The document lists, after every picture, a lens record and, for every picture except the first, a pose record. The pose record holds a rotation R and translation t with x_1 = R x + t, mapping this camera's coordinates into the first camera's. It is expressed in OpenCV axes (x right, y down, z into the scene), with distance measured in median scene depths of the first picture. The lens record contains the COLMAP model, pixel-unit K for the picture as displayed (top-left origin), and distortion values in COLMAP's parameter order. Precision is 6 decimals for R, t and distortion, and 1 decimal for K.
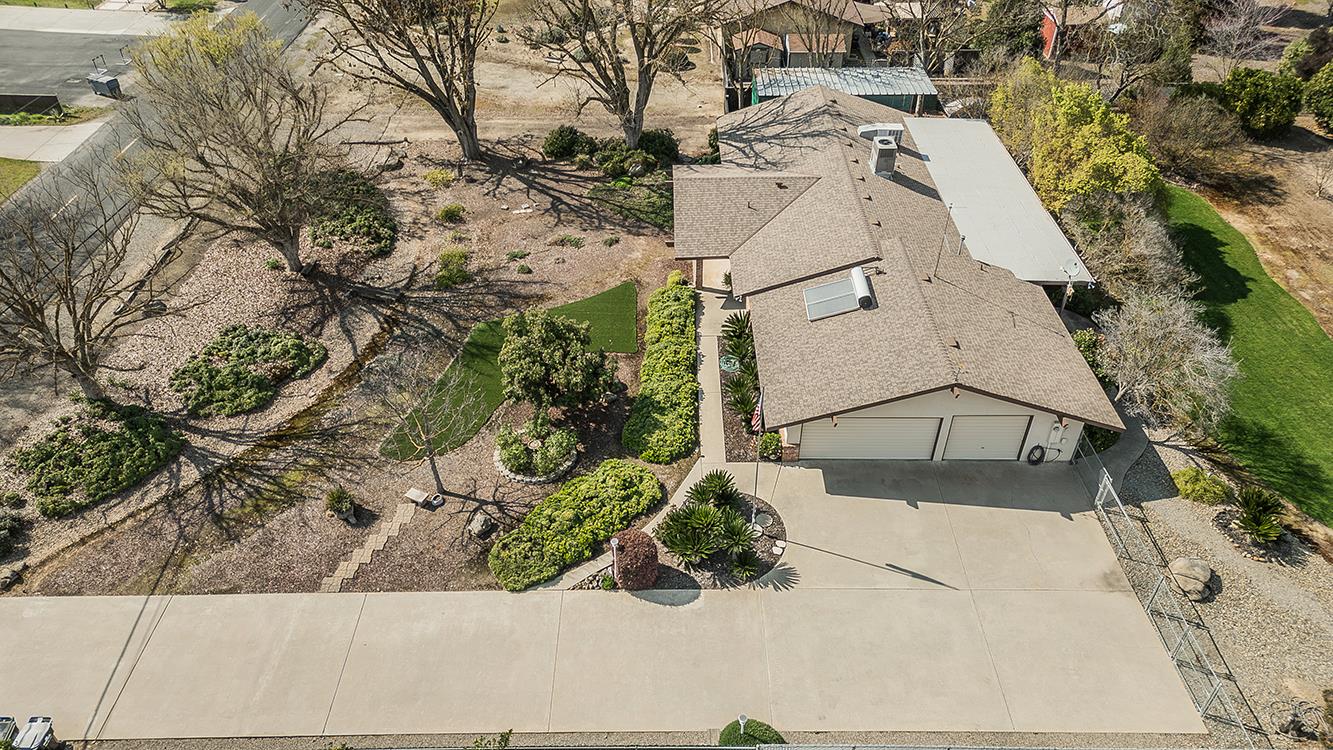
lens RADIAL K [[942.9, 0, 664.2], [0, 942.9, 358.9], [0, 0, 1]] dist [0.078639, -0.054888]
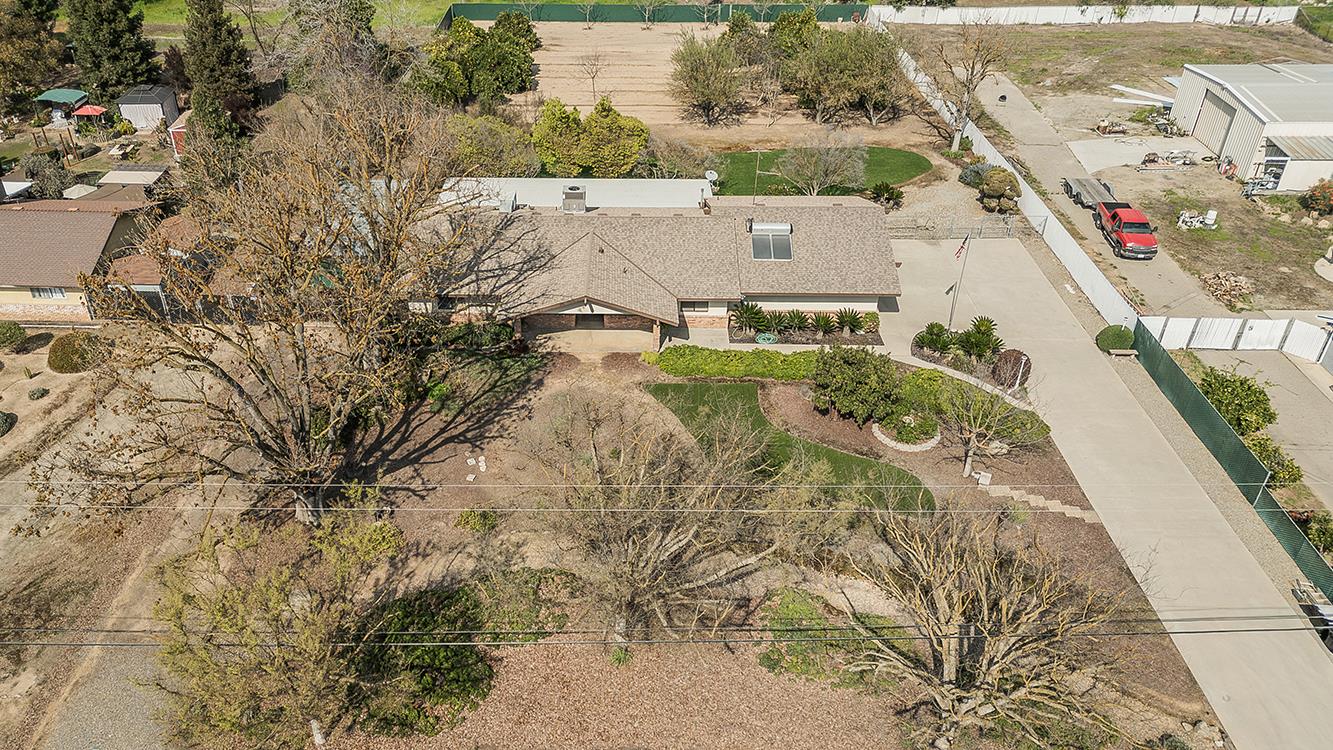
lens RADIAL K [[992.1, 0, 578.2], [0, 992.1, 375.9], [0, 0, 1]] dist [0.058672, -0.065042]
pose [[0.044794, -0.553464, 0.831668, -1.144811], [0.616942, 0.670109, 0.412720, -0.708515], [-0.785733, 0.494603, 0.371472, 0.787393]]
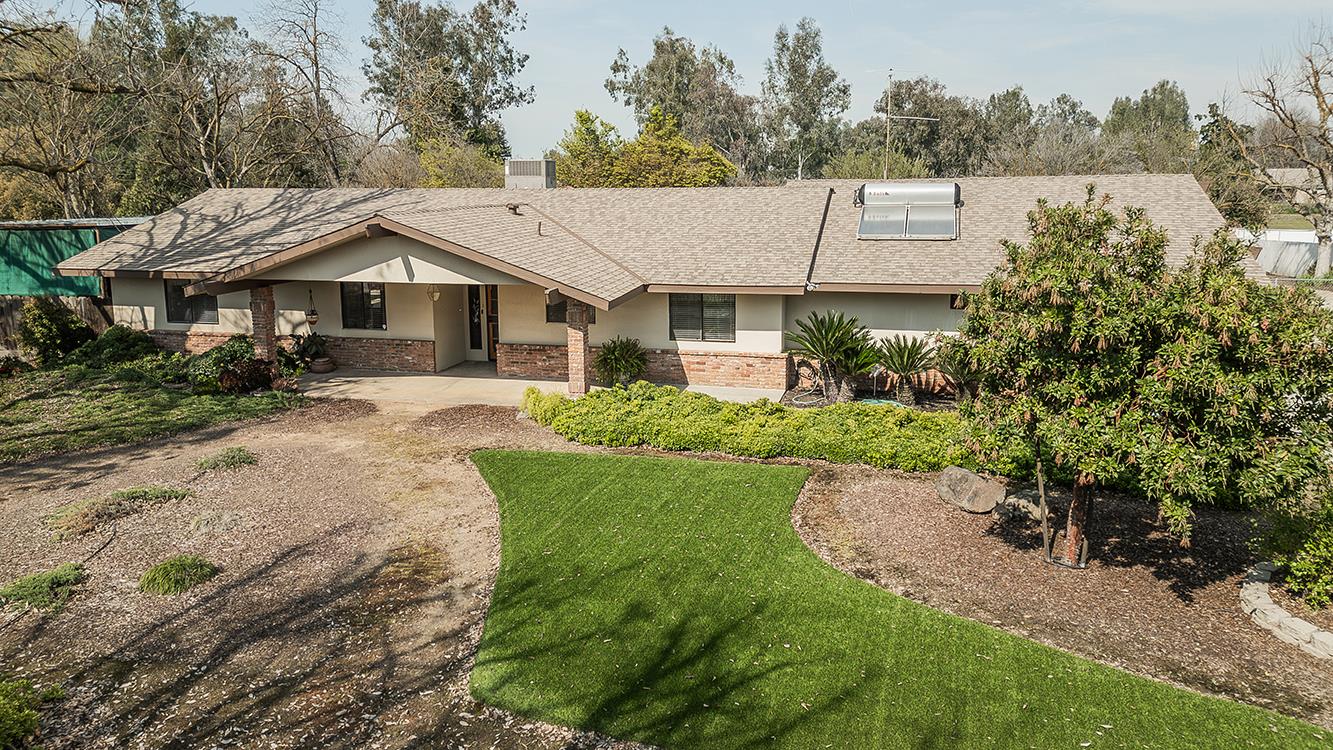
lens RADIAL K [[942.9, 0, 664.2], [0, 942.9, 358.9], [0, 0, 1]] dist [0.078639, -0.054888]
pose [[0.234534, -0.200120, 0.951287, -0.423363], [0.592340, 0.805349, 0.023382, -0.087219], [-0.770797, 0.558001, 0.307420, 0.996761]]
